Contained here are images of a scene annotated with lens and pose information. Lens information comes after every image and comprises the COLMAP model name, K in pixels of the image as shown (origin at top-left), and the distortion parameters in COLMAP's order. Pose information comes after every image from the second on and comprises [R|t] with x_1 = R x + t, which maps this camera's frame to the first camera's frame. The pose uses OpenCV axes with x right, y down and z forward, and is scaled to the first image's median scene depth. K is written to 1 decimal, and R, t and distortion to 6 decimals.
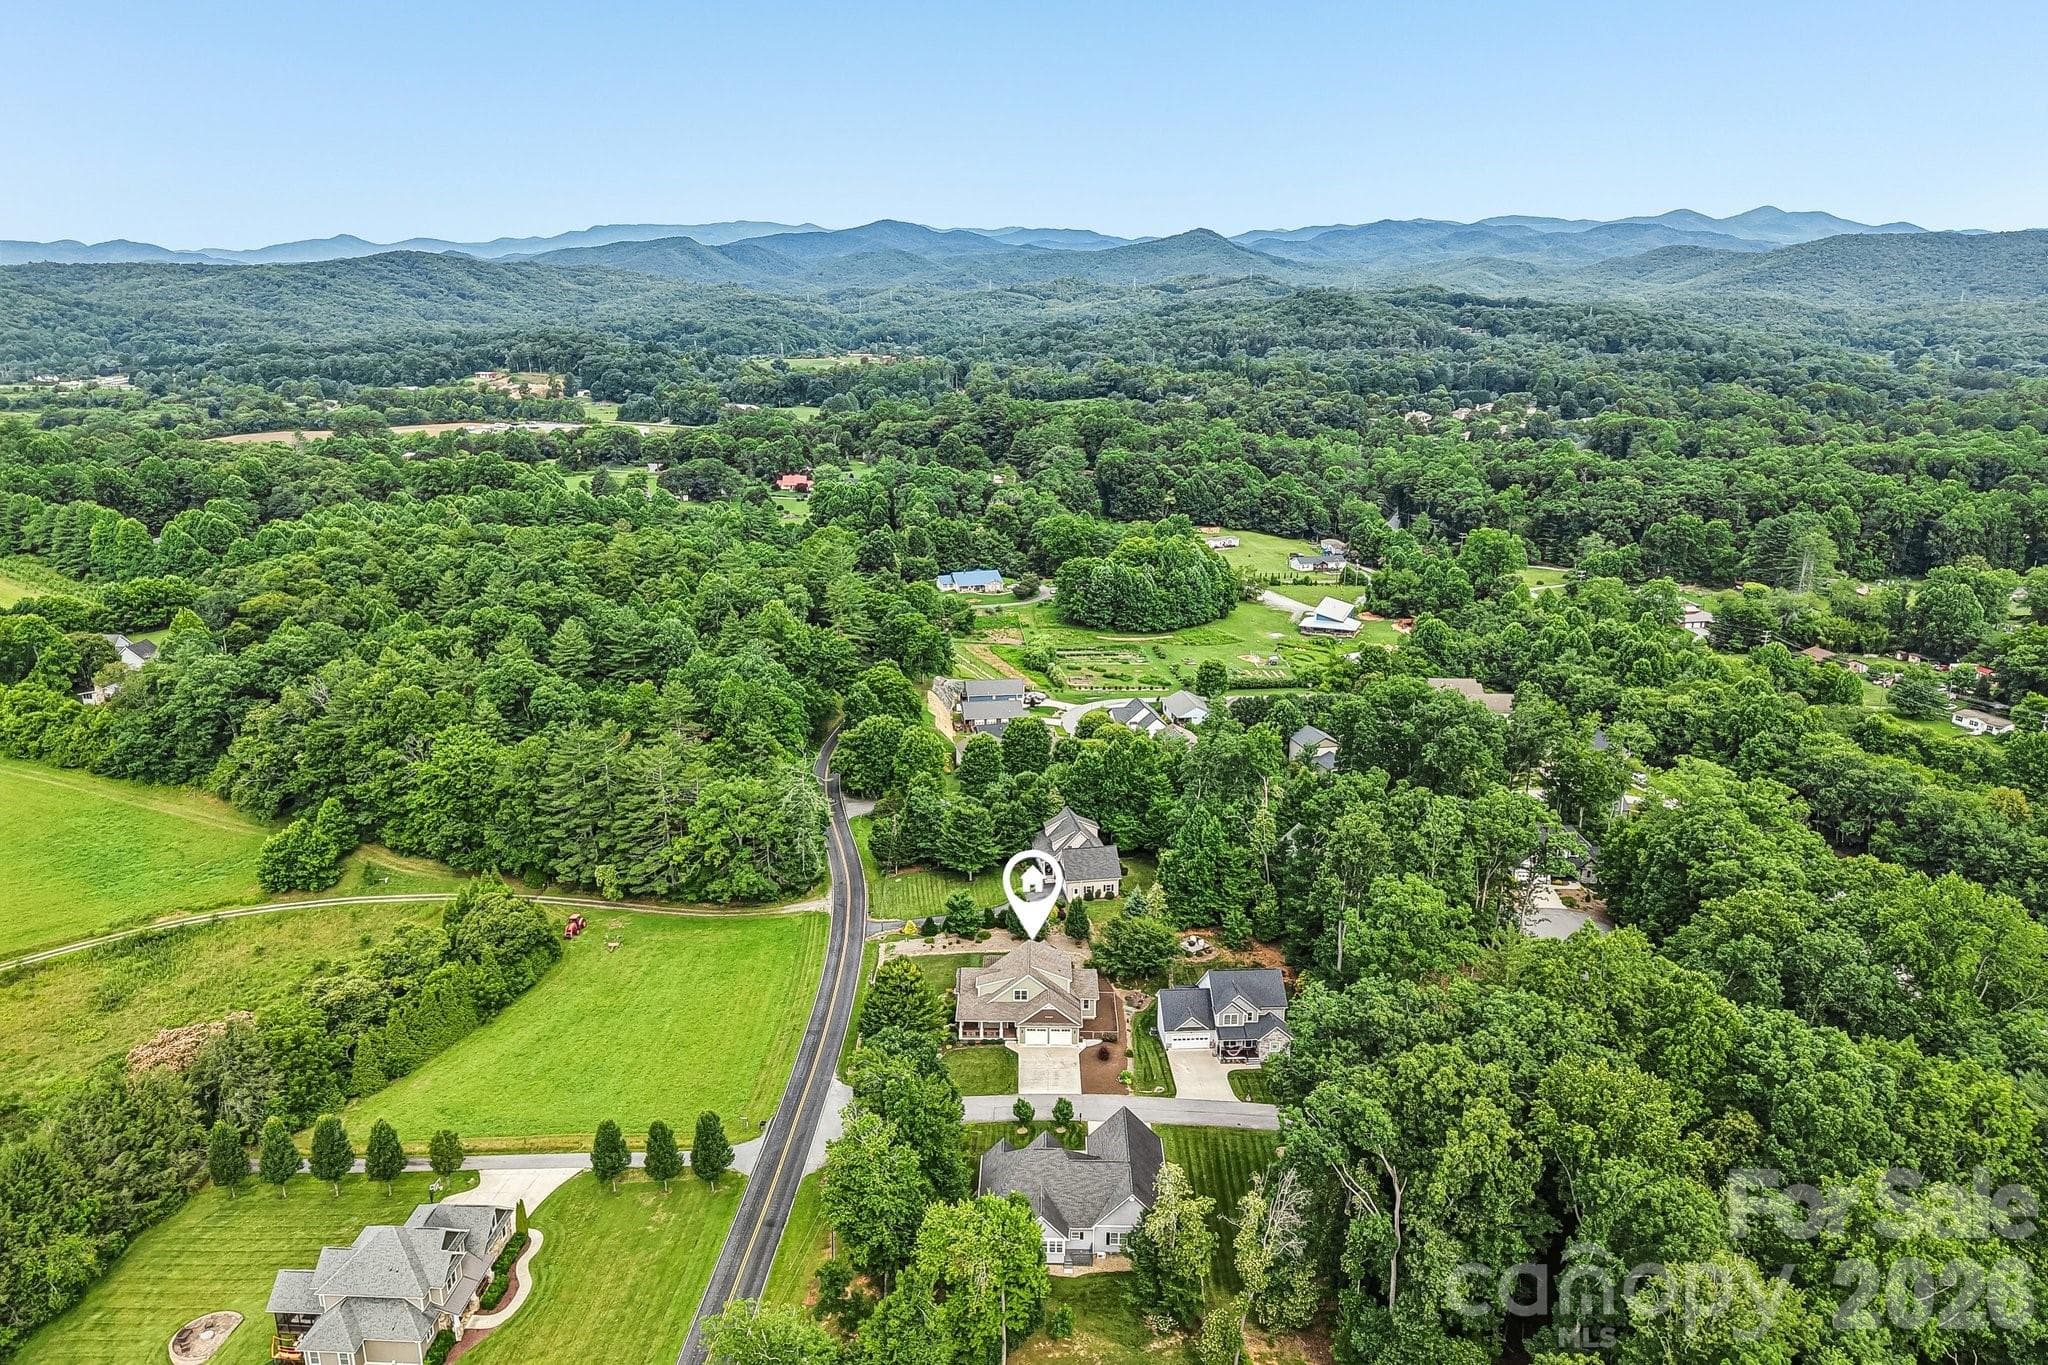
lens RADIAL K [[1375.1, 0, 1014.0], [0, 1375.1, 694.4], [0, 0, 1]] dist [0.030161, -0.032826]
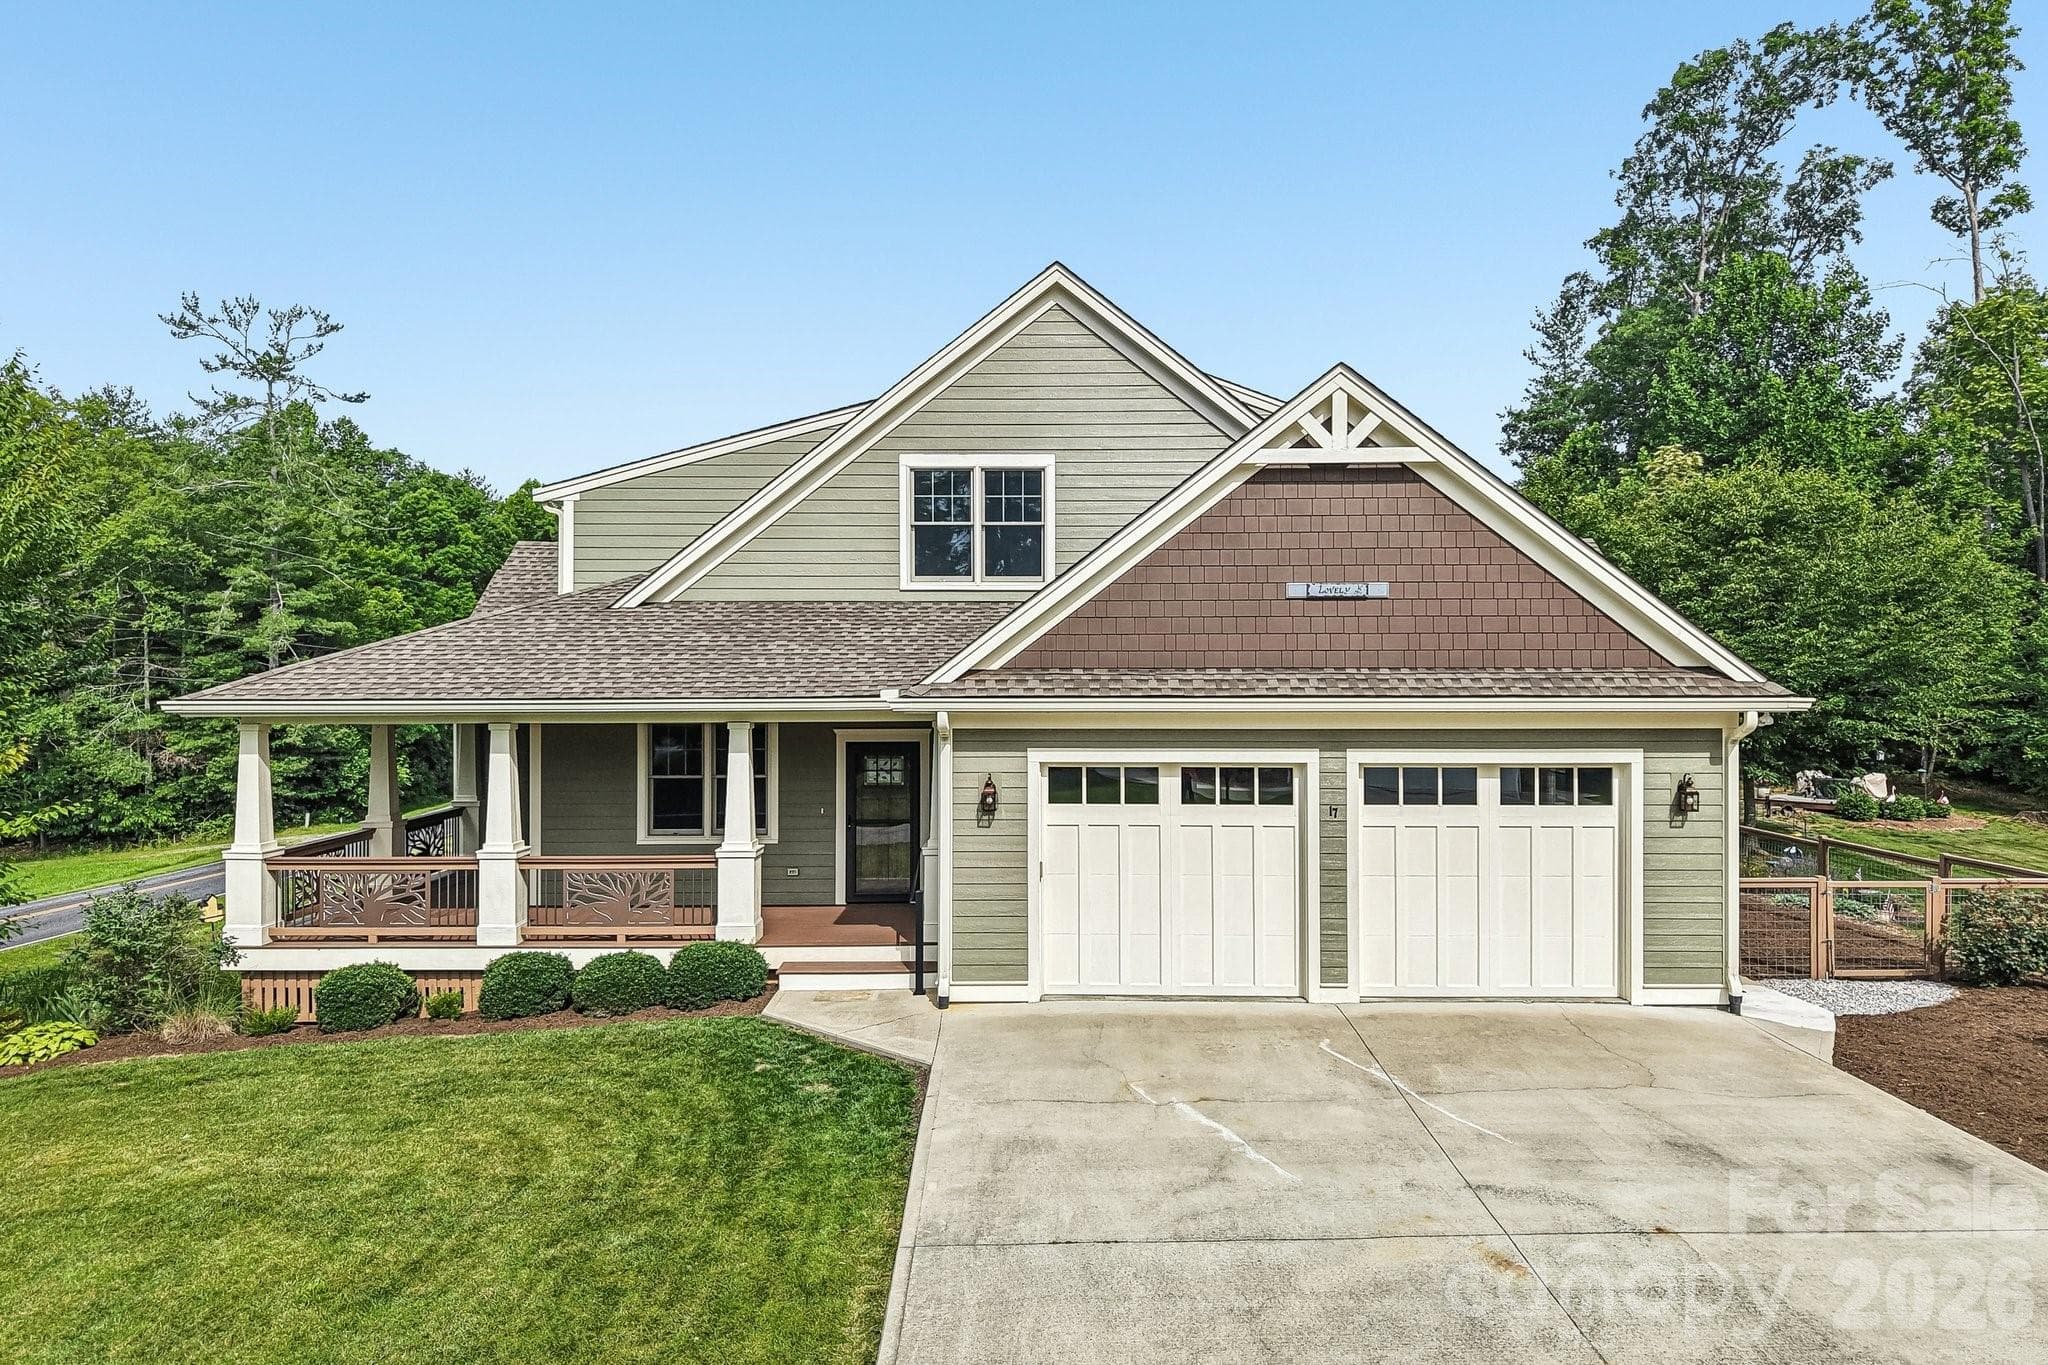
lens RADIAL K [[1375.1, 0, 1019.2], [0, 1375.1, 692.9], [0, 0, 1]] dist [0.030161, -0.032826]
pose [[0.999961, -0.003966, 0.007937, 0.002679], [0.005958, 0.963004, -0.269422, 0.100834], [-0.006575, 0.269459, 0.962990, 0.359895]]
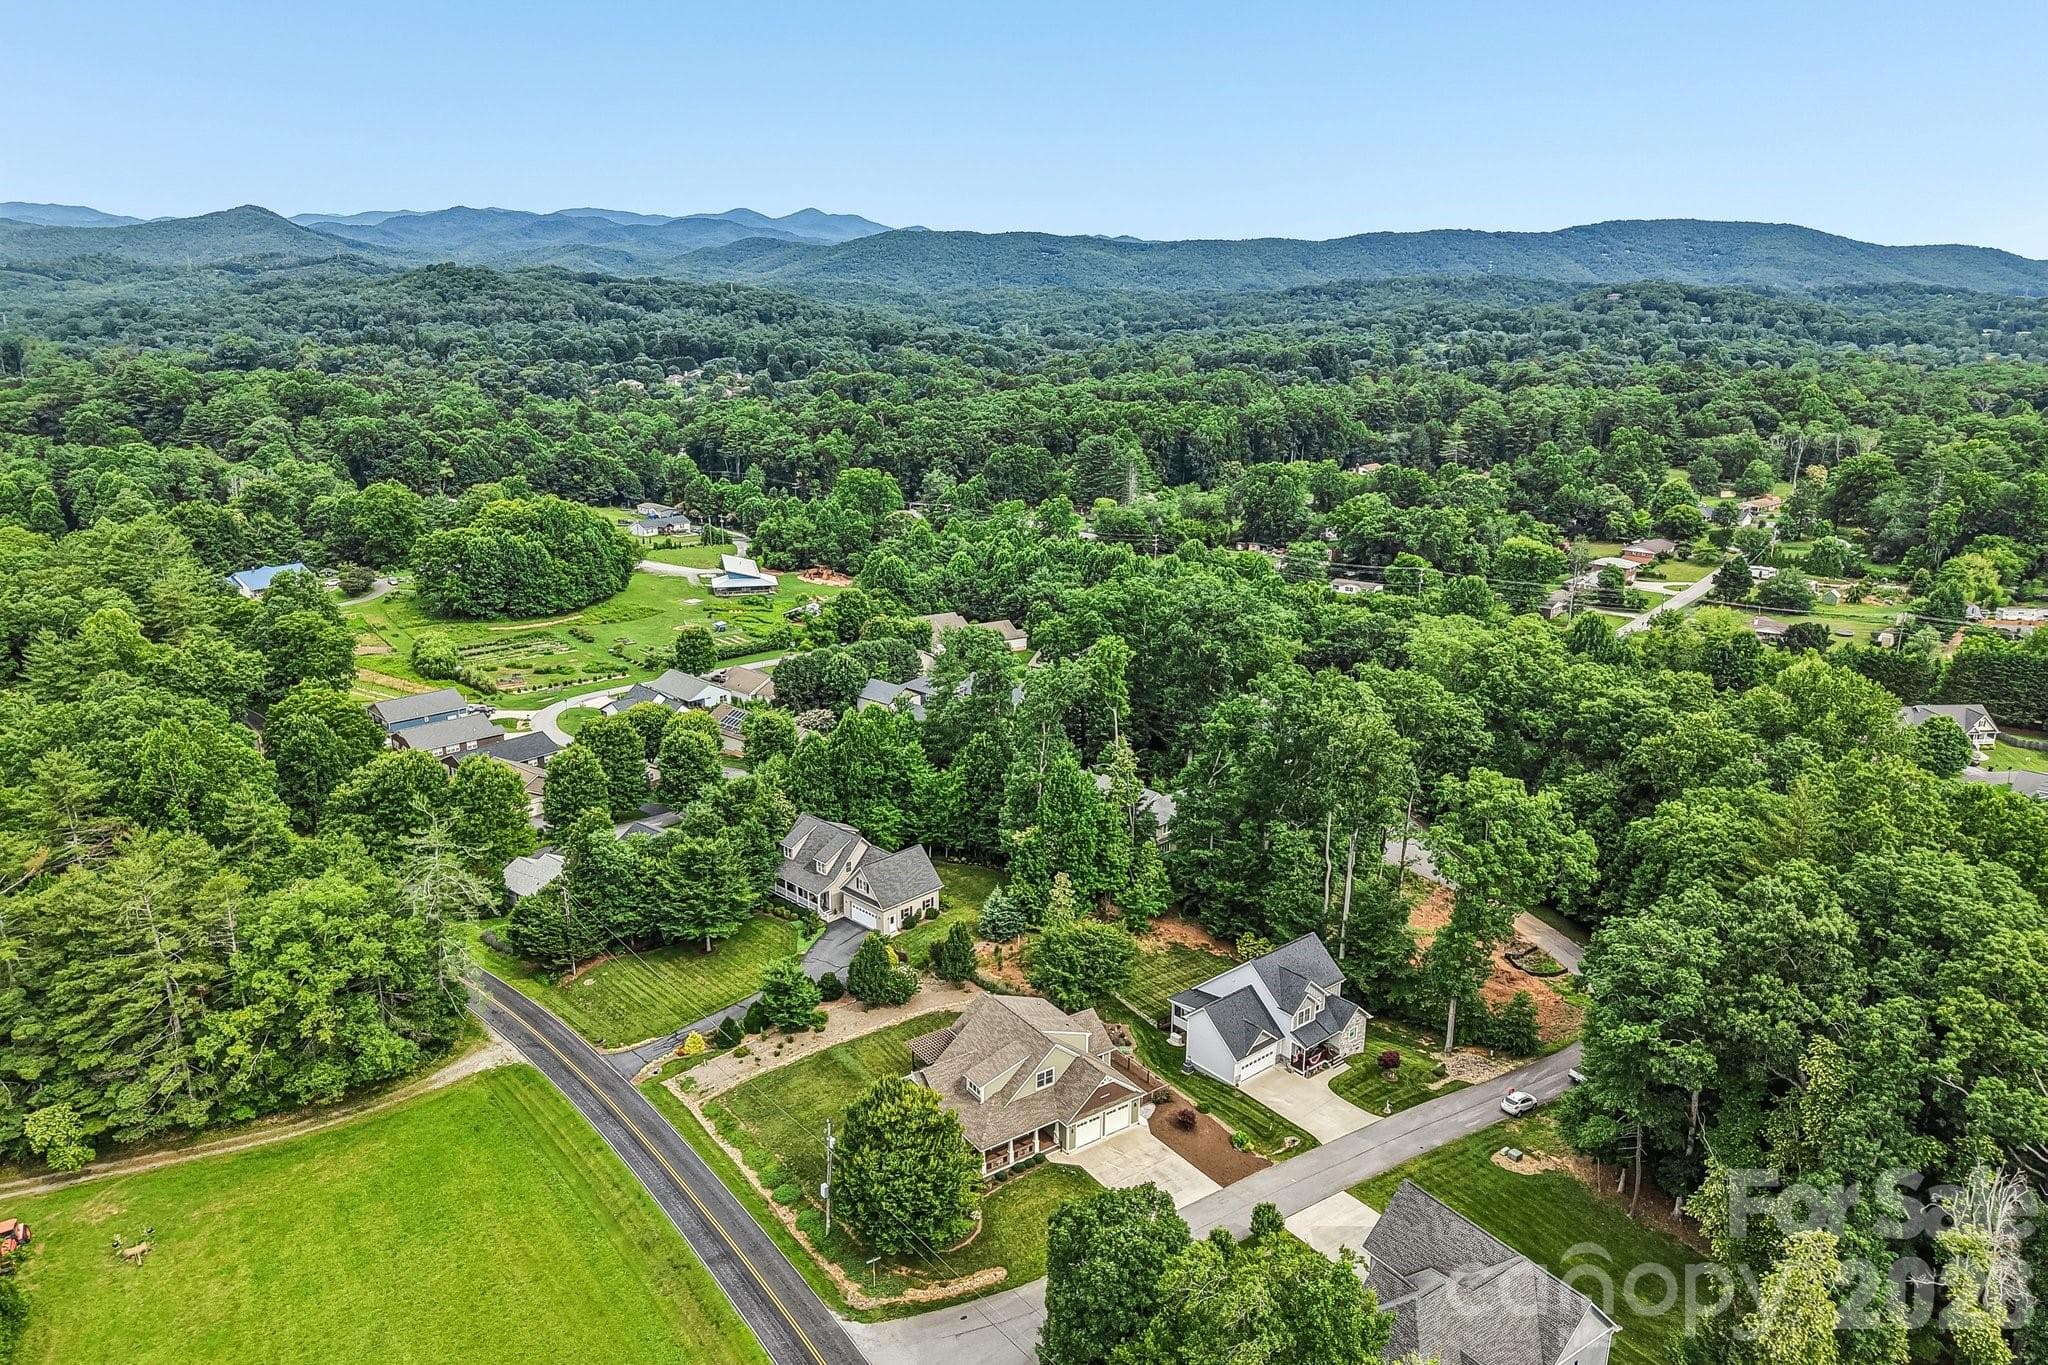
lens RADIAL K [[1375.1, 0, 1020.2], [0, 1375.1, 678.9], [0, 0, 1]] dist [0.030161, -0.032826]
pose [[0.808809, -0.156359, 0.566904, -0.135925], [0.160891, 0.986060, 0.042422, 0.001169], [-0.565635, 0.056899, 0.822691, 0.181791]]
